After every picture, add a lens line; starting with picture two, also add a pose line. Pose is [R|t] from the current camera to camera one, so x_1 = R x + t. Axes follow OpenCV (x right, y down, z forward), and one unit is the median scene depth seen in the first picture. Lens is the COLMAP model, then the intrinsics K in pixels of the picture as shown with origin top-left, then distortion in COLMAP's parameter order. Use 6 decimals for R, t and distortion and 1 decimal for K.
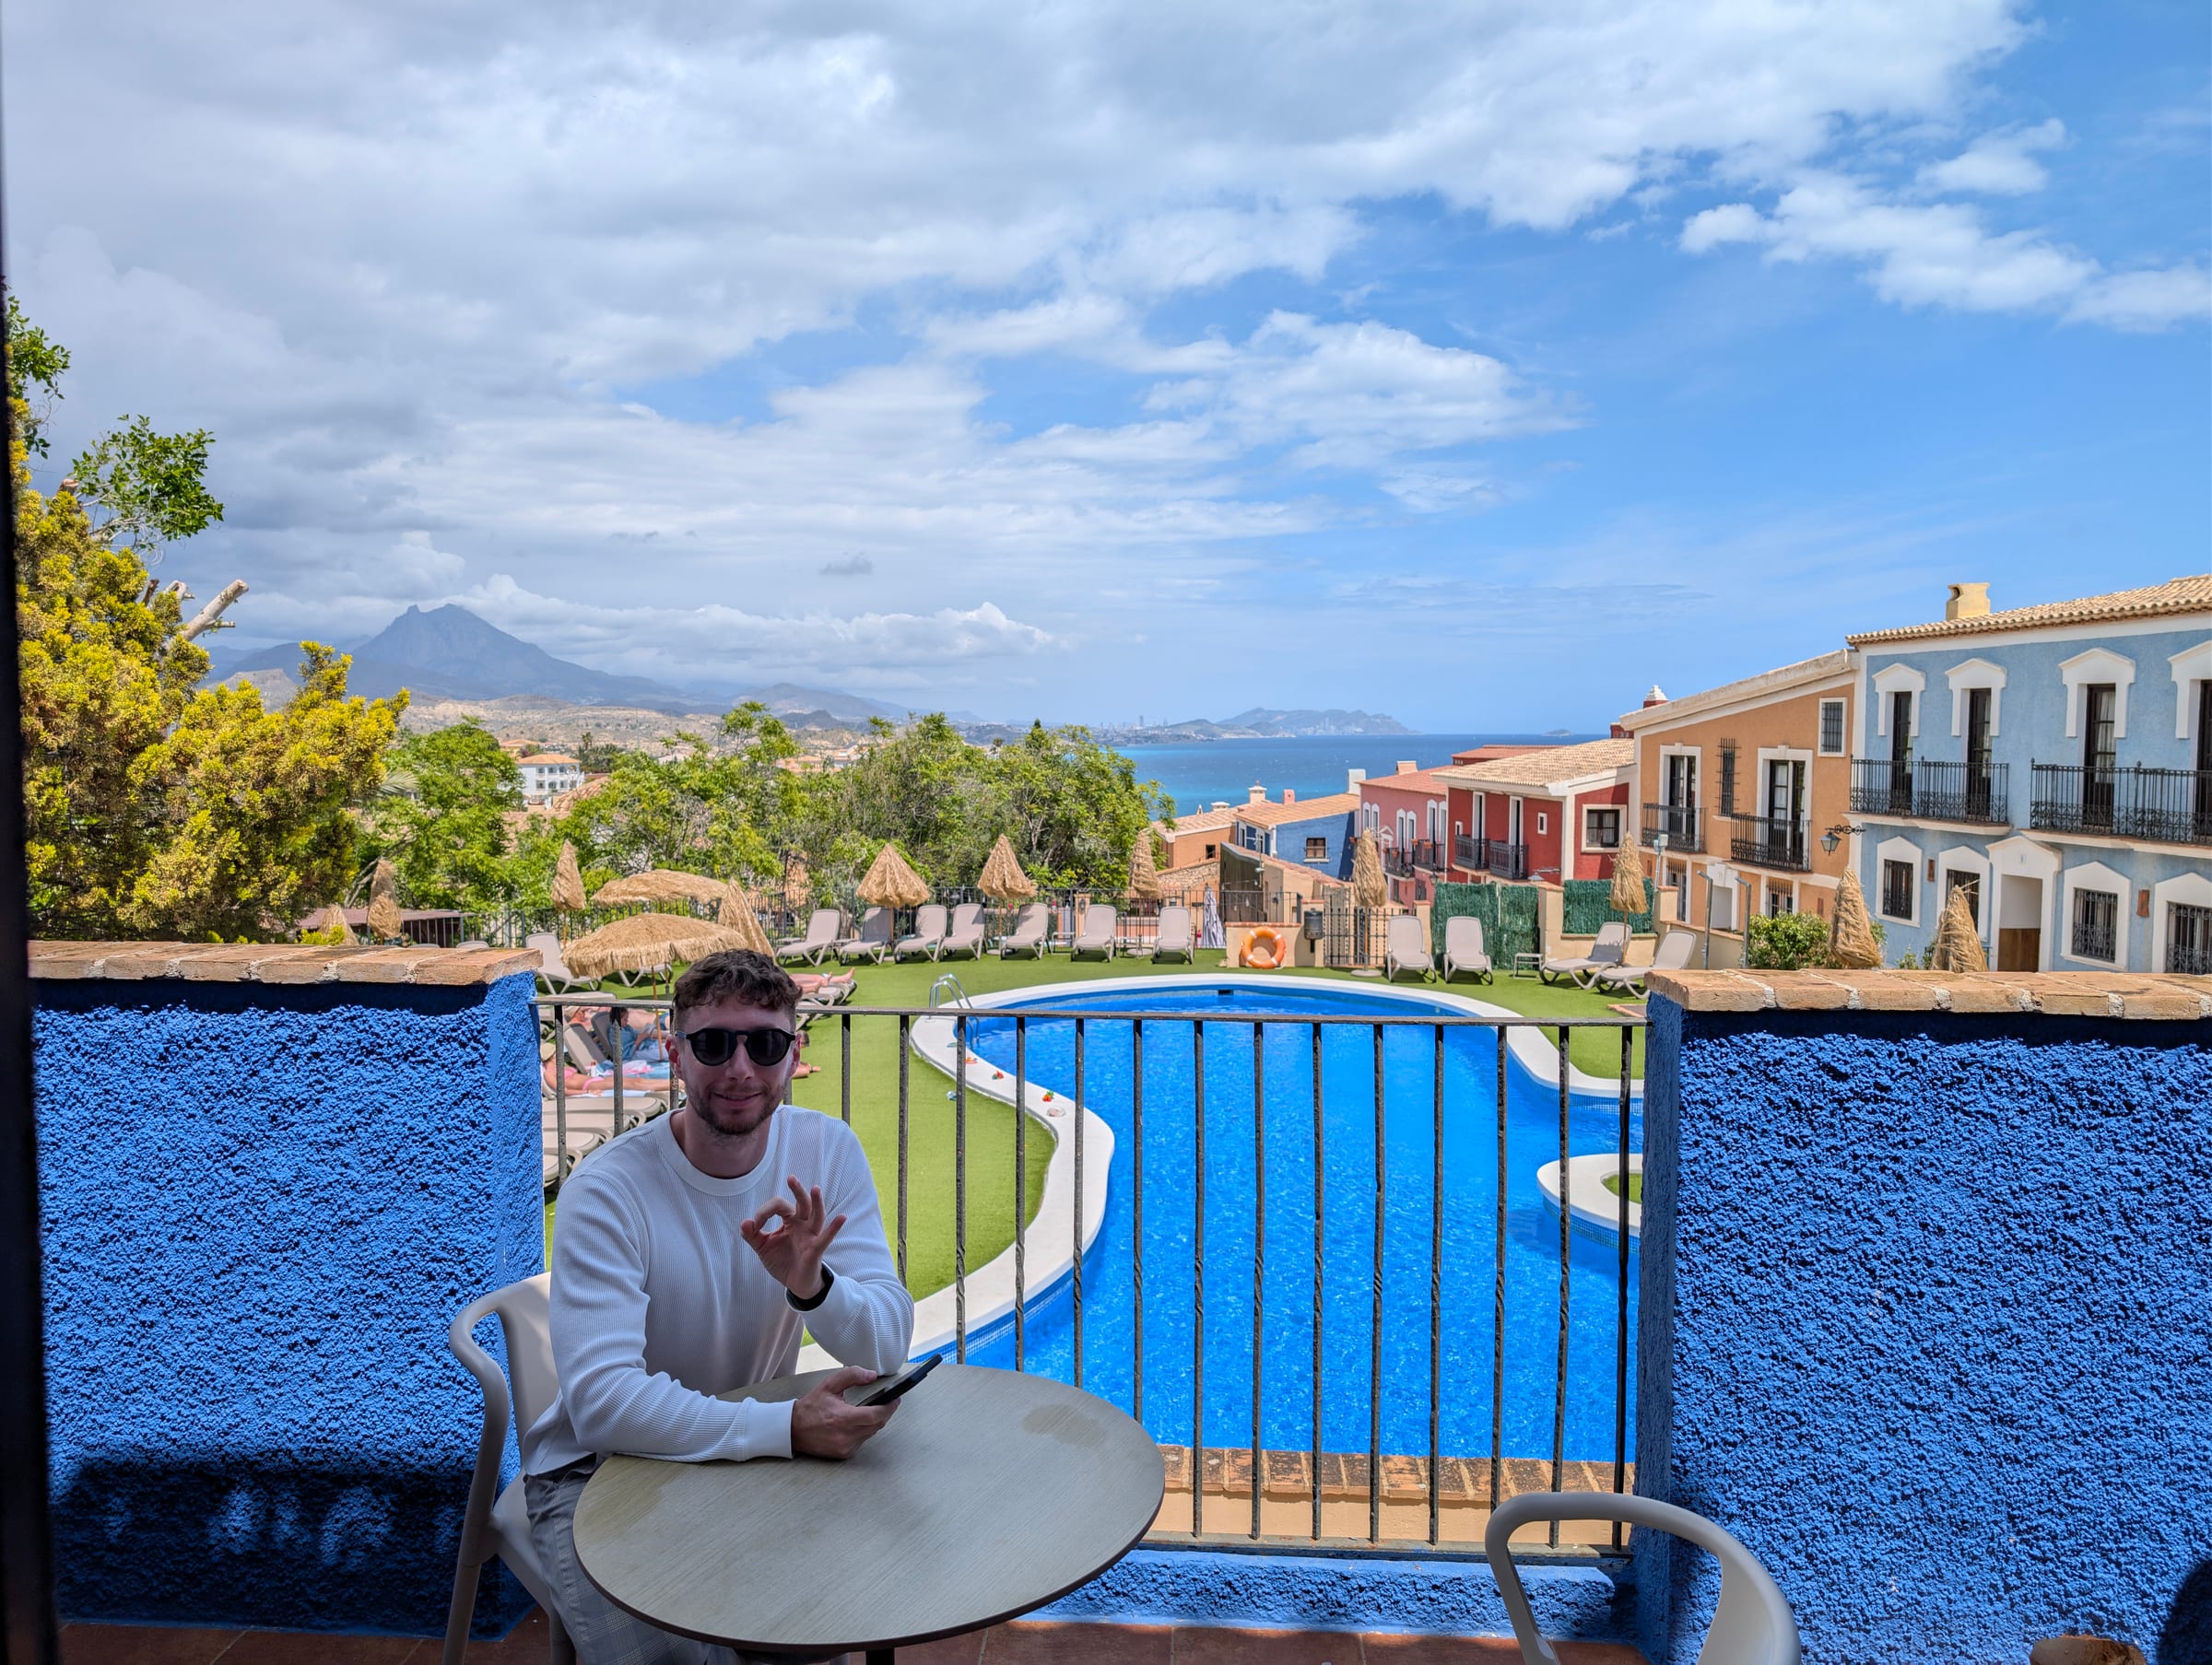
lens RADIAL K [[1598.4, 0, 1106.0], [0, 1598.4, 832.5], [0, 0, 1]] dist [0.039809, -0.037909]
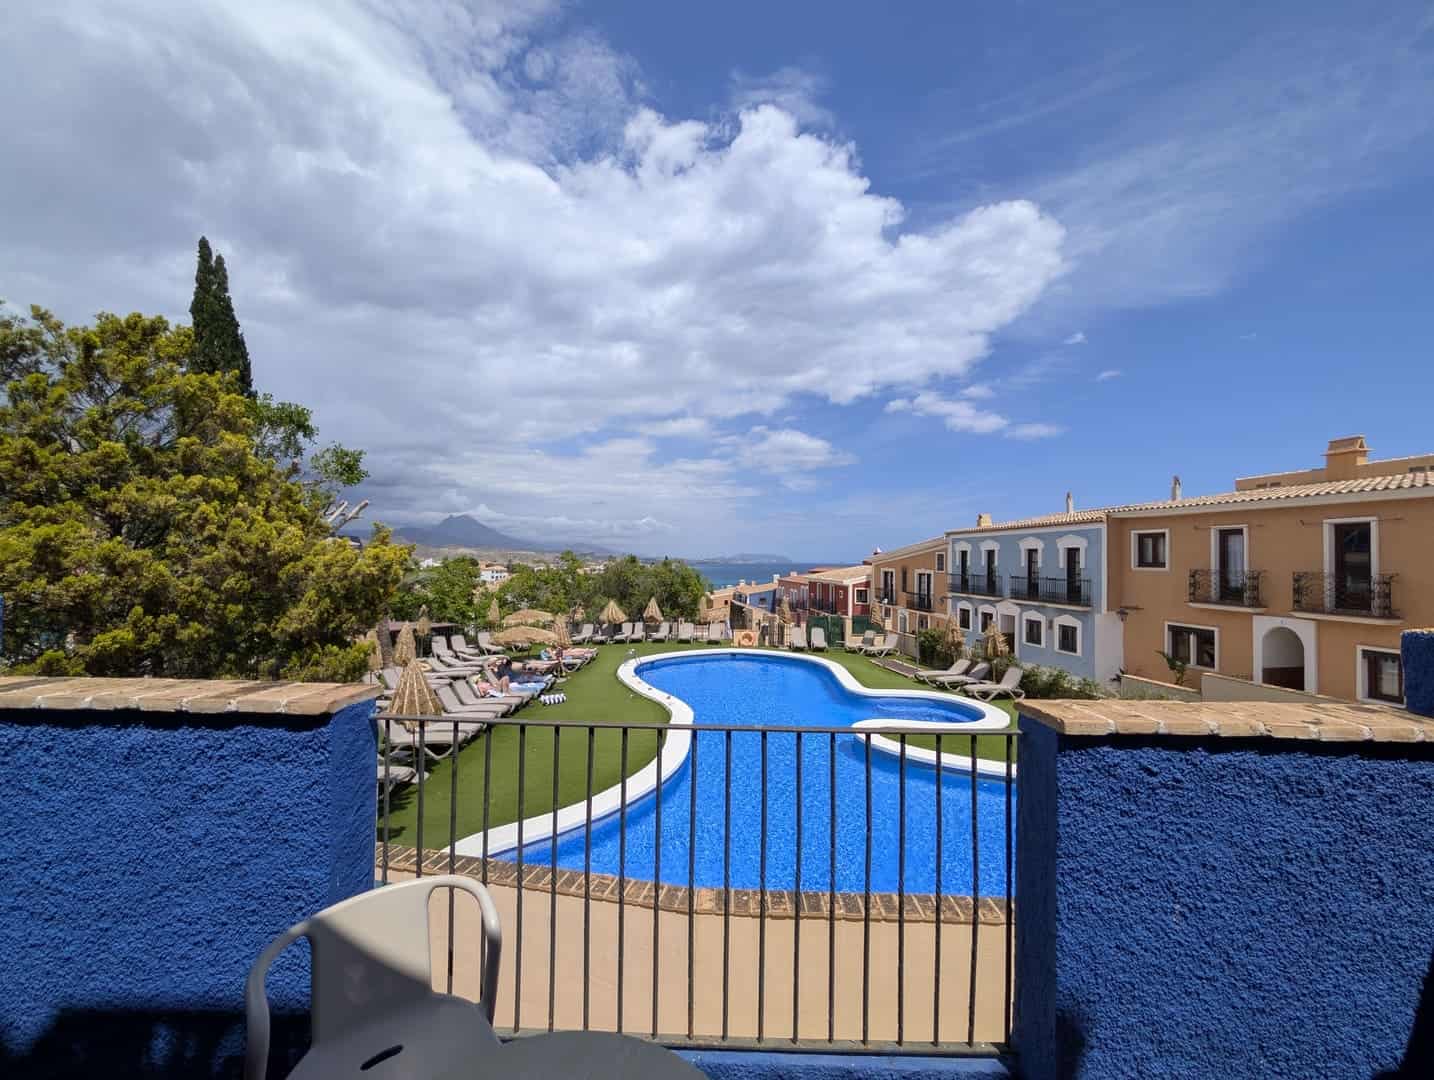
lens RADIAL K [[545.3, 0, 718.6], [0, 545.3, 550.1], [0, 0, 1]] dist [0.003407, 0.000398]
pose [[0.998509, 0.012288, 0.053181, -0.024050], [-0.007850, 0.996530, -0.082859, -0.026343], [-0.054015, 0.082318, 0.995141, 0.396720]]
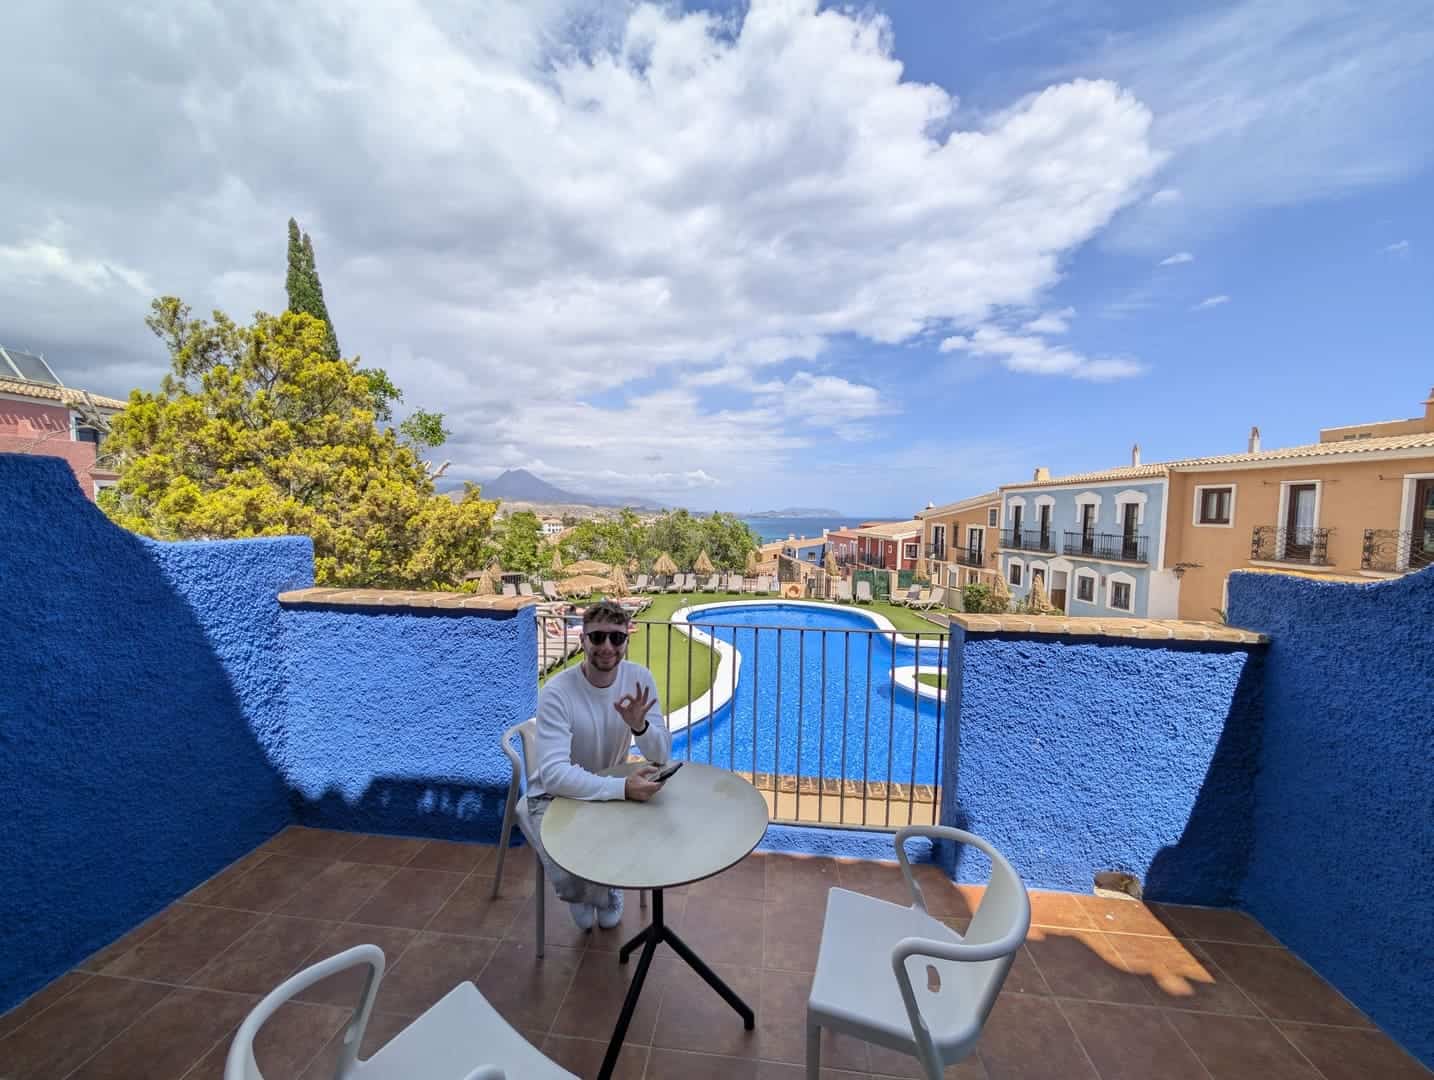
lens RADIAL K [[545.3, 0, 718.6], [0, 545.3, 550.1], [0, 0, 1]] dist [0.003407, 0.000398]
pose [[0.999162, 0.017327, -0.037078, -0.012368], [-0.017254, 0.999849, 0.002280, -0.014304], [0.037112, -0.001638, 0.999310, 0.084435]]
